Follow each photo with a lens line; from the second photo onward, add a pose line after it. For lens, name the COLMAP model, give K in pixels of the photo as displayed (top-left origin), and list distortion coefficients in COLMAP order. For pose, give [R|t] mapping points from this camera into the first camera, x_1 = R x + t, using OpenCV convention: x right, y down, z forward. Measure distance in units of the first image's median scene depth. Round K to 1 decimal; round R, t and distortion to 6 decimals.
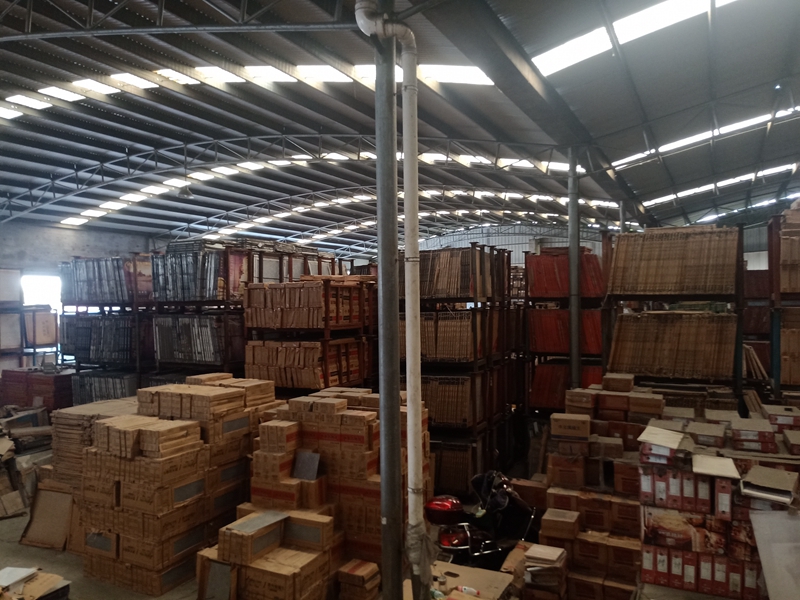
lens RADIAL K [[600.9, 0, 396.3], [0, 600.9, 297.0], [0, 0, 1]] dist [0.060356, -0.044183]
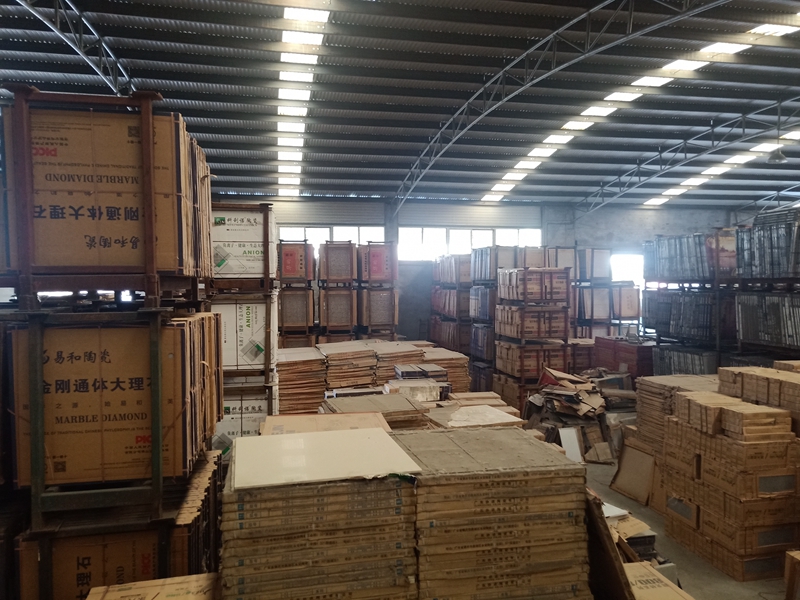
lens RADIAL K [[600.9, 0, 398.3], [0, 600.9, 301.3], [0, 0, 1]] dist [0.060356, -0.044183]
pose [[0.636752, 0.034955, -0.770276, -0.001532], [-0.000815, 0.999002, 0.044661, 0.002774], [0.771068, -0.027811, 0.636145, -0.036435]]
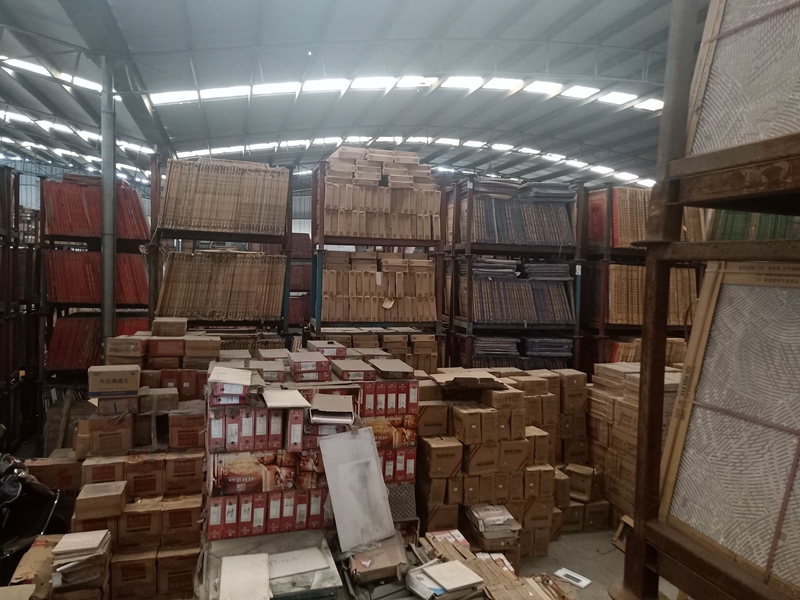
lens RADIAL K [[600.9, 0, 399.8], [0, 600.9, 299.9], [0, 0, 1]] dist [0.060356, -0.044183]
pose [[0.723275, -0.002967, 0.690553, 0.000895], [-0.037796, 0.998322, 0.043877, 0.031892], [-0.689525, -0.057835, 0.721949, 0.087307]]
